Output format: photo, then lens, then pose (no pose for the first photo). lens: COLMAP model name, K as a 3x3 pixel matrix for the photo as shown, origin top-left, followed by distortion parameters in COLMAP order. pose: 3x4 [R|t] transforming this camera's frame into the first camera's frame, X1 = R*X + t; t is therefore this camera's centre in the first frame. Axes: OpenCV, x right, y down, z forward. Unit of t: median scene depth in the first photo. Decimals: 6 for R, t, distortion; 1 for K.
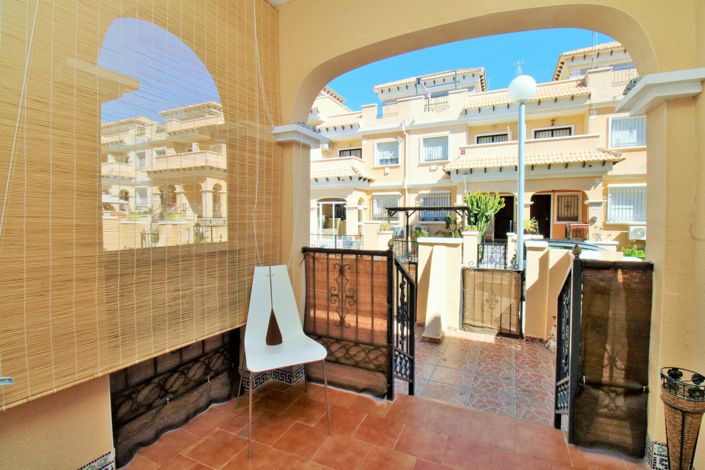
lens RADIAL K [[325.6, 0, 352.5], [0, 325.6, 235.0], [0, 0, 1]] dist [-0.000352, -0.016175]
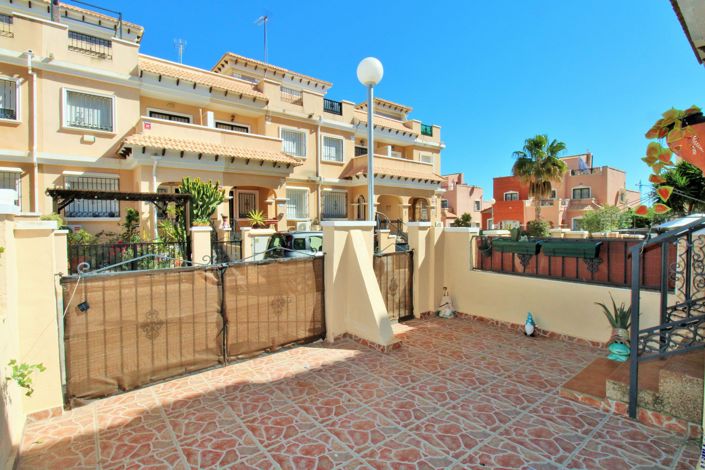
lens RADIAL K [[345.3, 0, 353.3], [0, 345.3, 230.5], [0, 0, 1]] dist [0.004092, -0.015360]
pose [[0.438431, -0.021923, 0.898497, -0.171472], [0.049842, 0.998757, 0.000048, 0.012354], [-0.897382, 0.044762, 0.438979, 0.222670]]
